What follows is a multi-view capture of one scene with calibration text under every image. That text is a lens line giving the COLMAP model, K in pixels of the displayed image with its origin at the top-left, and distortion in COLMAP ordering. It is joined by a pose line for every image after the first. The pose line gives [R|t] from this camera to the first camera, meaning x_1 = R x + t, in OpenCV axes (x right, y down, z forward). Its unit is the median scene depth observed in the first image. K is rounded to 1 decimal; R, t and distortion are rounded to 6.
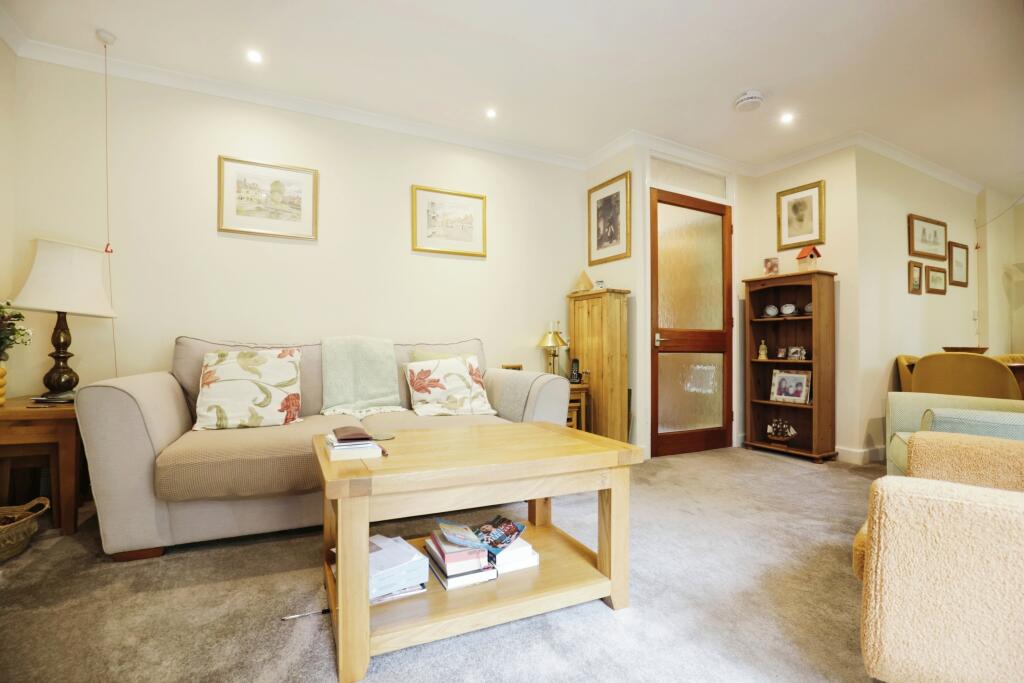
lens RADIAL K [[480.4, 0, 509.9], [0, 480.4, 348.2], [0, 0, 1]] dist [-0.043331, 0.007547]
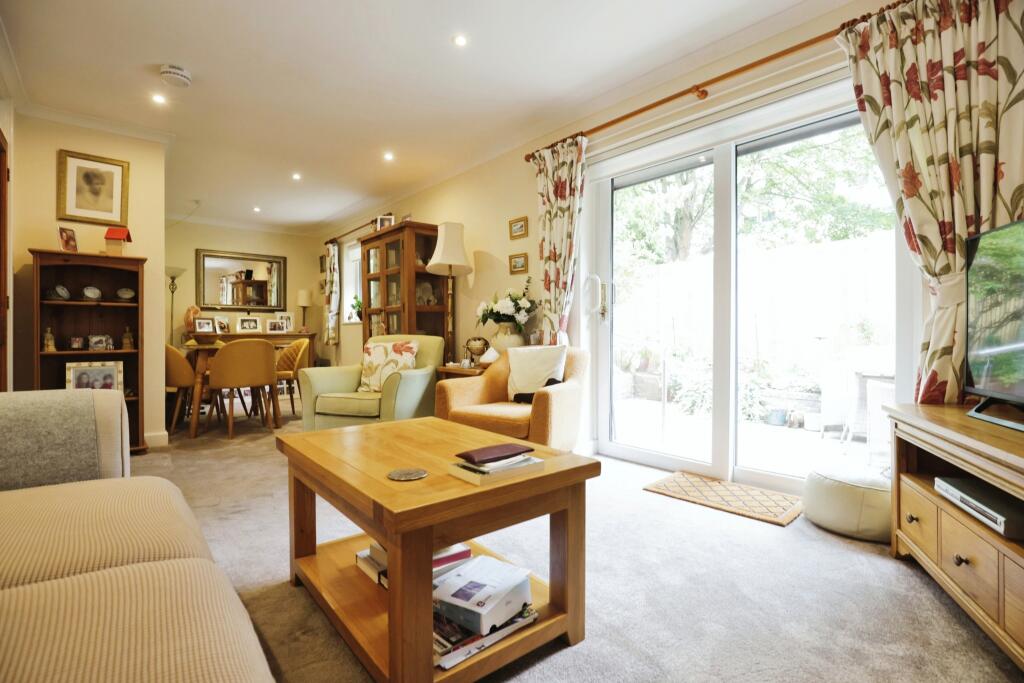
lens RADIAL K [[480.4, 0, 509.9], [0, 480.4, 348.2], [0, 0, 1]] dist [-0.043331, 0.007547]
pose [[-0.241211, -0.038613, 0.969704, -0.432510], [-0.001705, 0.999223, 0.039365, -0.014670], [-0.970471, 0.007841, -0.241089, 0.447185]]
